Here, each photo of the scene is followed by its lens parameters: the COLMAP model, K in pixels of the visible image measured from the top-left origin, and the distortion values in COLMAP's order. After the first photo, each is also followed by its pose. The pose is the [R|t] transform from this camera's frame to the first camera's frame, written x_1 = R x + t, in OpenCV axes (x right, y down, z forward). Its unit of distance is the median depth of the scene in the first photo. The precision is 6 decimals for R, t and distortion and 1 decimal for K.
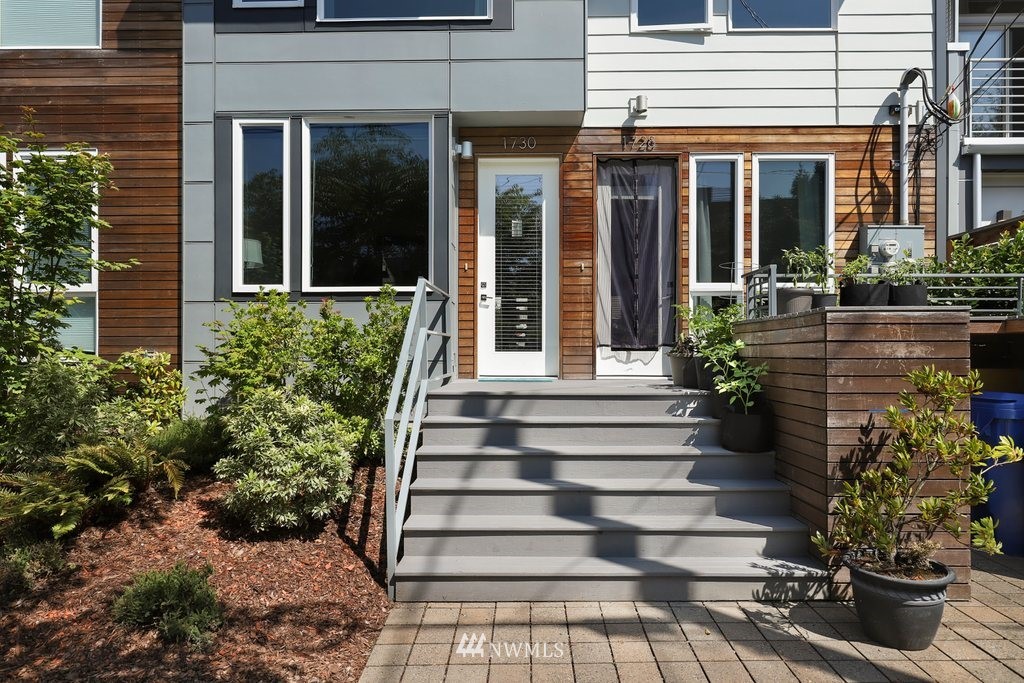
lens RADIAL K [[638.7, 0, 512.0], [0, 638.7, 341.5], [0, 0, 1]] dist [-0.000582, 0.000770]
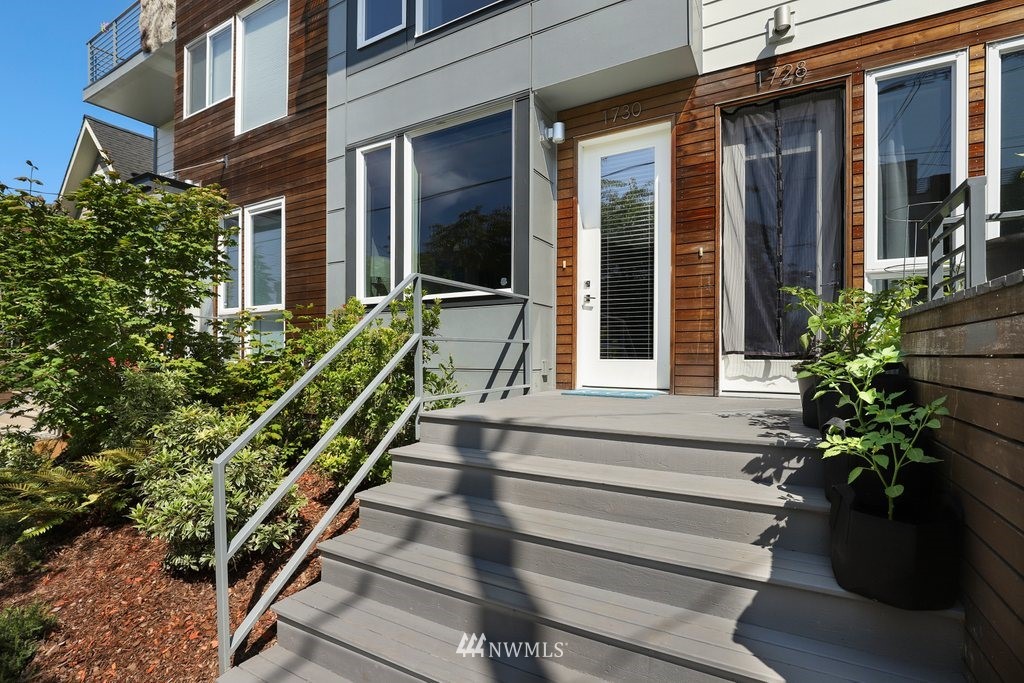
lens RADIAL K [[479.6, 0, 518.2], [0, 479.6, 350.5], [0, 0, 1]] dist [-0.016705, 0.001492]
pose [[0.880131, -0.002202, -0.474725, 0.191155], [0.007784, 0.999922, 0.009792, -0.003513], [0.474666, -0.012313, 0.880080, 0.374611]]
